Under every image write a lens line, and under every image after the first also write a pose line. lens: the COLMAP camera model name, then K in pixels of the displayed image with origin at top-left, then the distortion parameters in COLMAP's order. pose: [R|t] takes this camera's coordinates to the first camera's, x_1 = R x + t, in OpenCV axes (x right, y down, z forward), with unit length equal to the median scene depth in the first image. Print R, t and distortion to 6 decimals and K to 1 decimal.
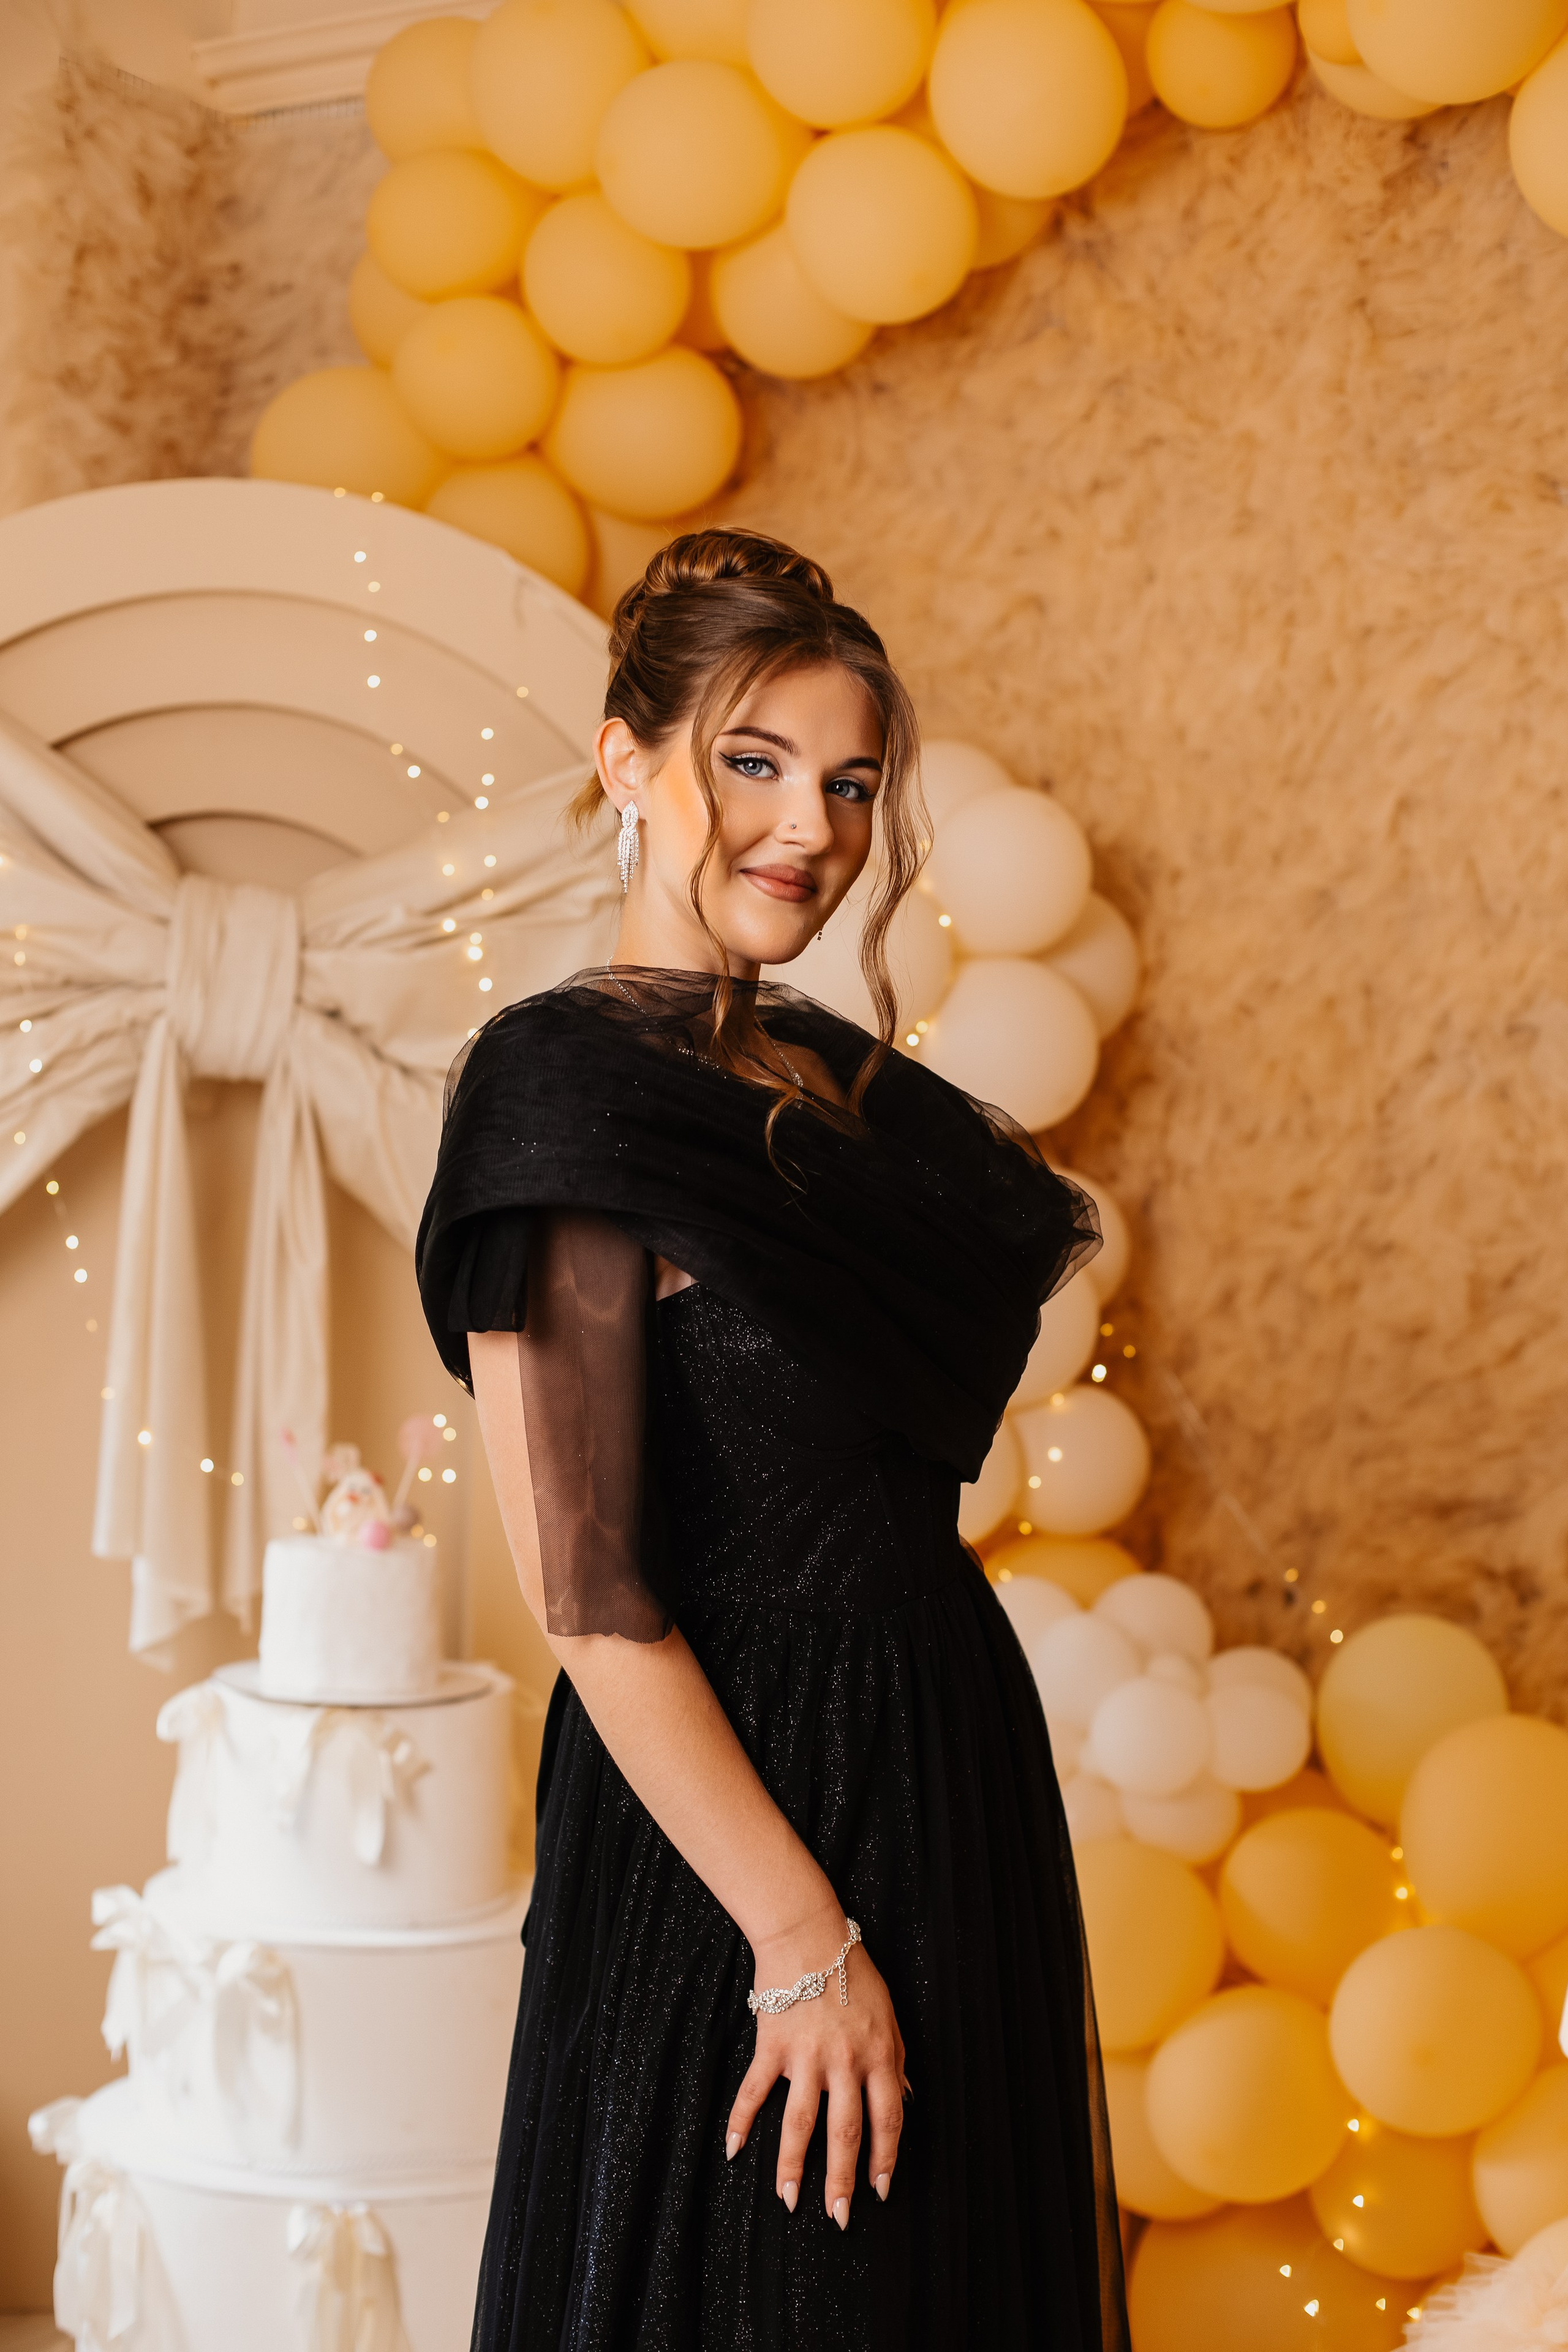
lens RADIAL K [[3474.3, 0, 800.8], [0, 3474.3, 1192.0], [0, 0, 1]] dist [-0.123383, 0.000000]
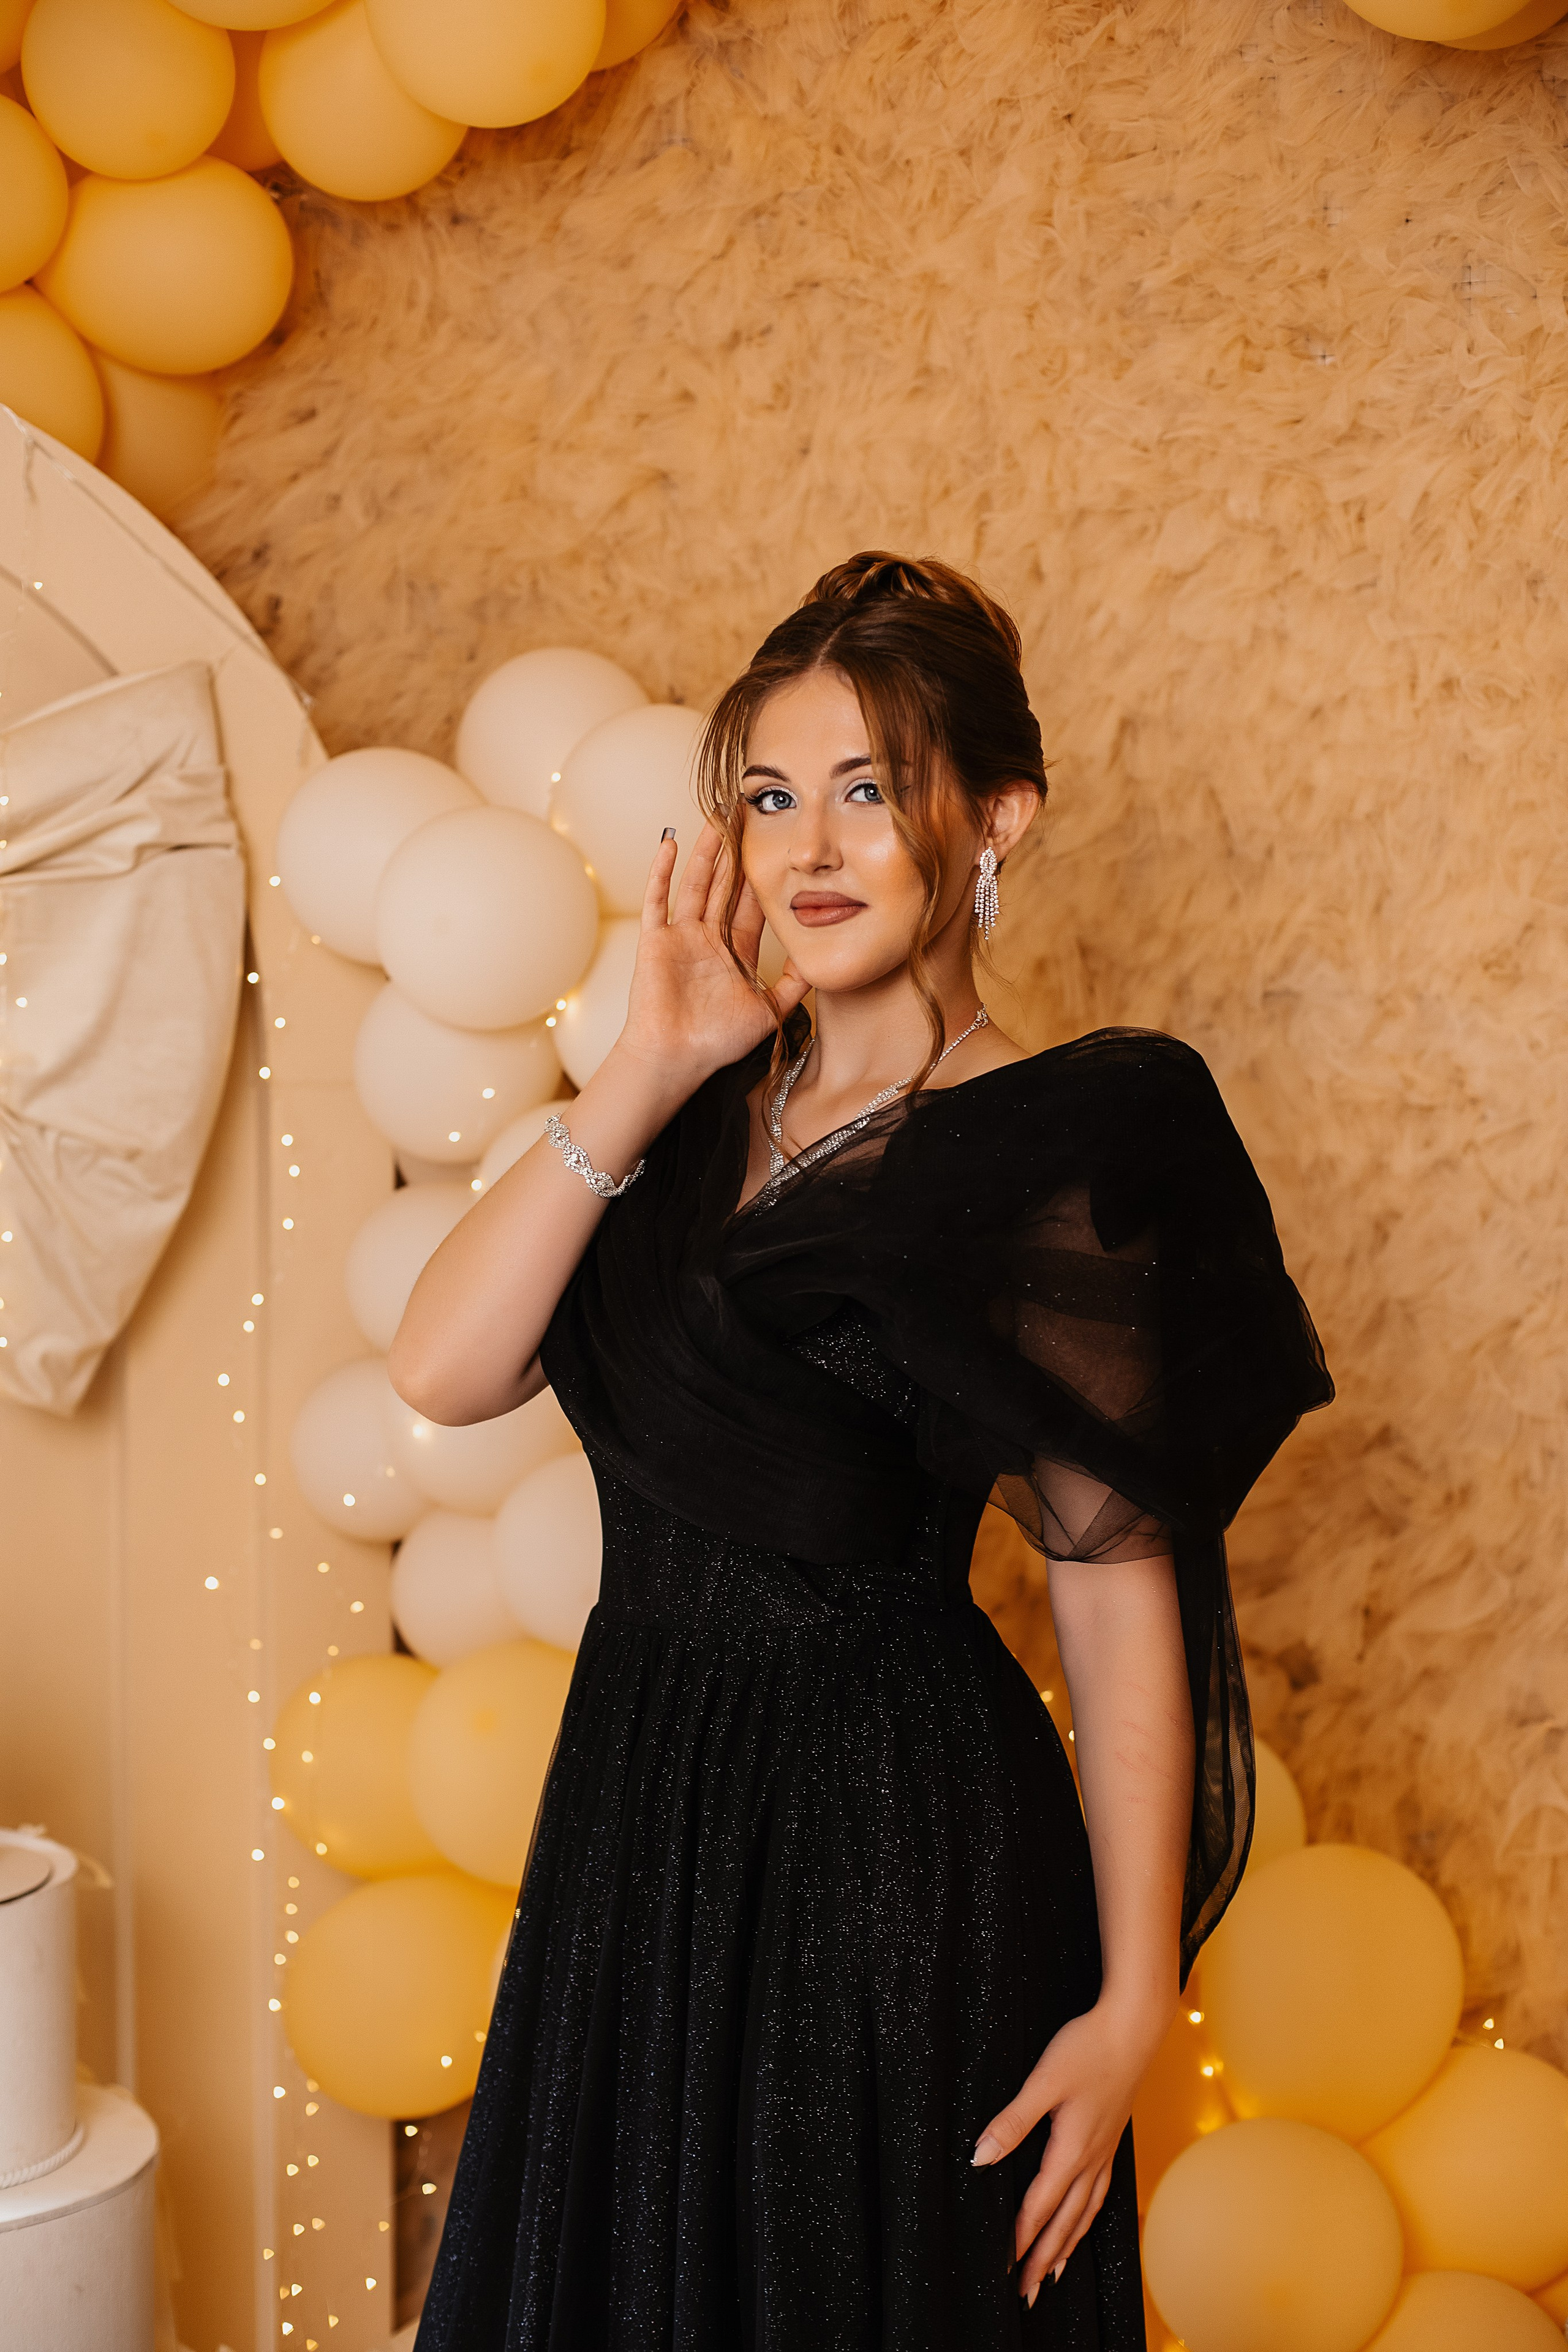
lens RADIAL K [[3474.3, 0, 789.9], [0, 3474.3, 1172.8], [0, 0, 1]] dist [-0.123383, 0.000000]
pose [[0.982772, -0.022390, 0.183463, -0.058231], [0.020036, 0.999692, 0.014672, -0.018715], [-0.183735, -0.010744, 0.982917, 0.196887]]
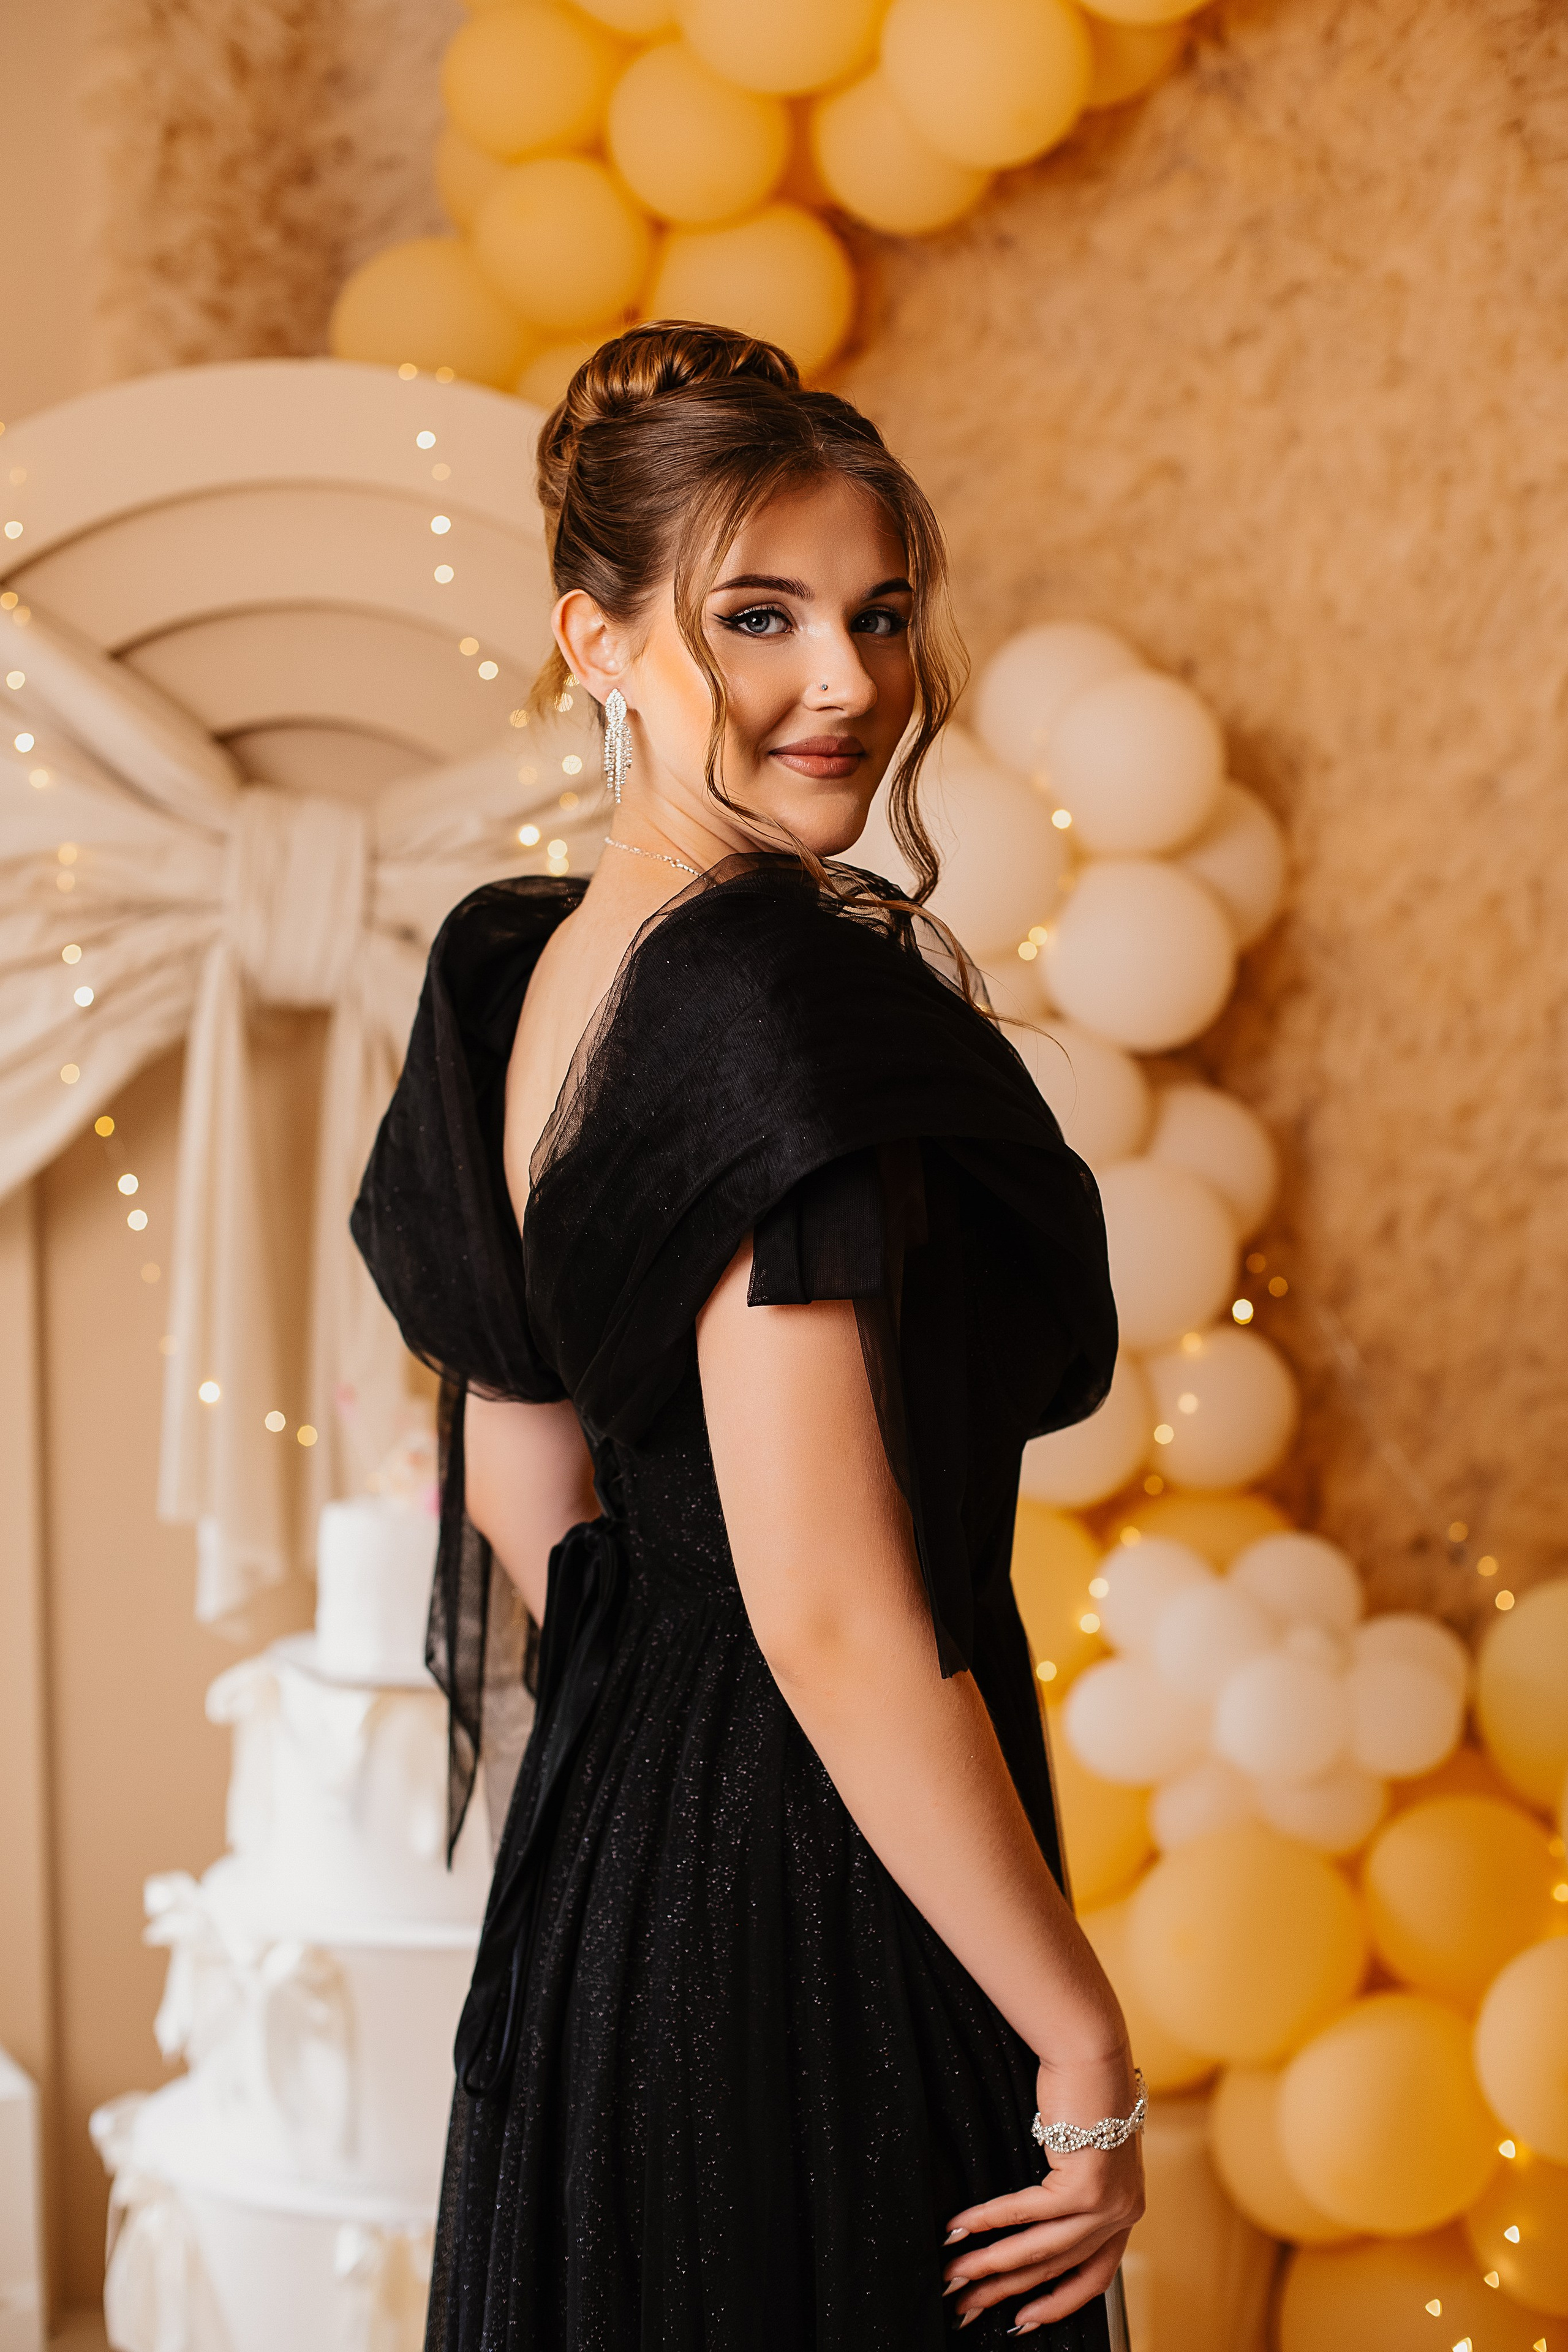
lens RADIAL K [[3474.3, 0, 802.1], [0, 3474.3, 1158.5], [0, 0, 1]] dist [-0.123383, 0.000000]
pose [[0.995602, -0.013514, -0.092707, 0.054547], [0.015384, 0.999692, 0.019482, -0.007510], [0.092415, -0.020823, 0.995503, 0.080412]]
